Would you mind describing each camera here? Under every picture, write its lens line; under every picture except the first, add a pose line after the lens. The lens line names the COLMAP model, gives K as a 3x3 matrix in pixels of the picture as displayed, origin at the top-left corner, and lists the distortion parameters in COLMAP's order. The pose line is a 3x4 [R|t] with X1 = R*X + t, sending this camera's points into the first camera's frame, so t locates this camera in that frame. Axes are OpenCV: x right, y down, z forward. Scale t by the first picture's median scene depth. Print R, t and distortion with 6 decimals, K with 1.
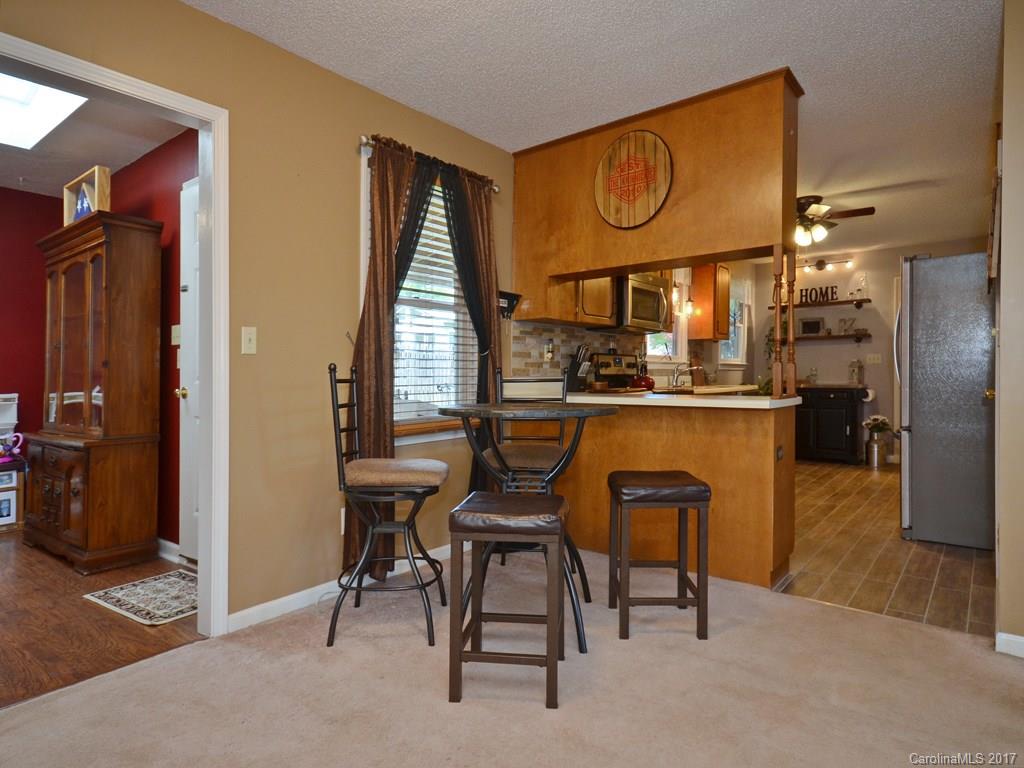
lens RADIAL K [[610.0, 0, 509.3], [0, 610.0, 375.8], [0, 0, 1]] dist [0.001044, 0.000000]
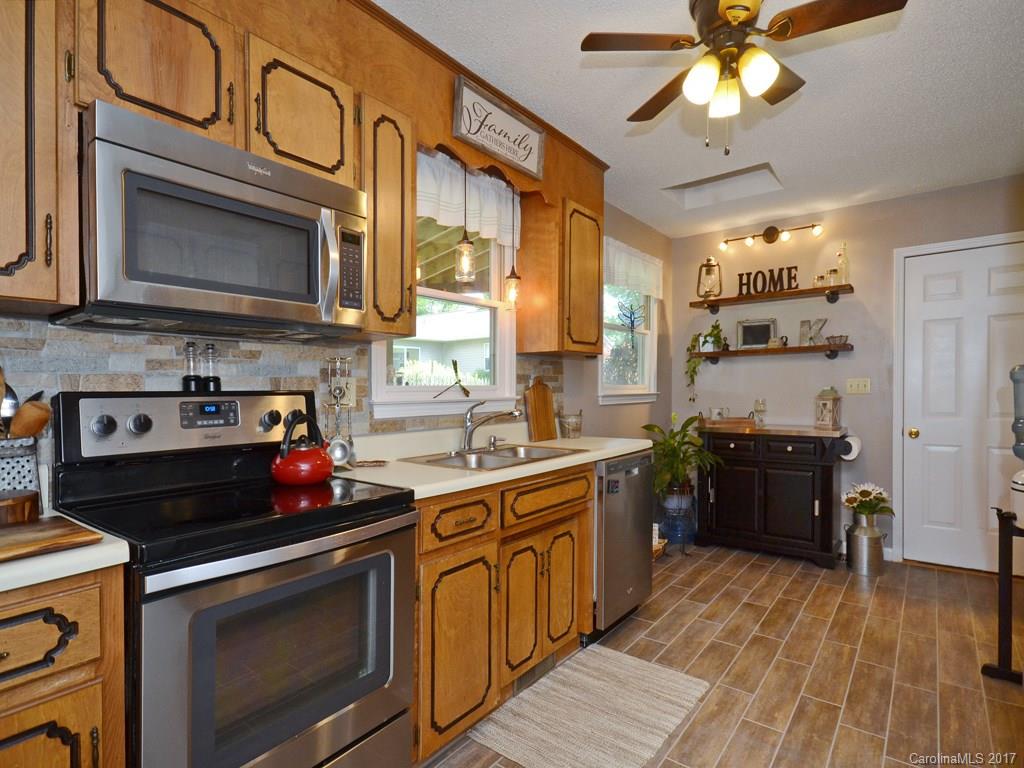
lens RADIAL K [[550.0, 0, 512.8], [0, 550.0, 390.8], [0, 0, 1]] dist [-0.000822, -0.000137]
pose [[0.999708, -0.003725, 0.023886, 0.243513], [0.003643, 0.999987, 0.003503, -0.025656], [-0.023899, -0.003415, 0.999709, 0.464969]]
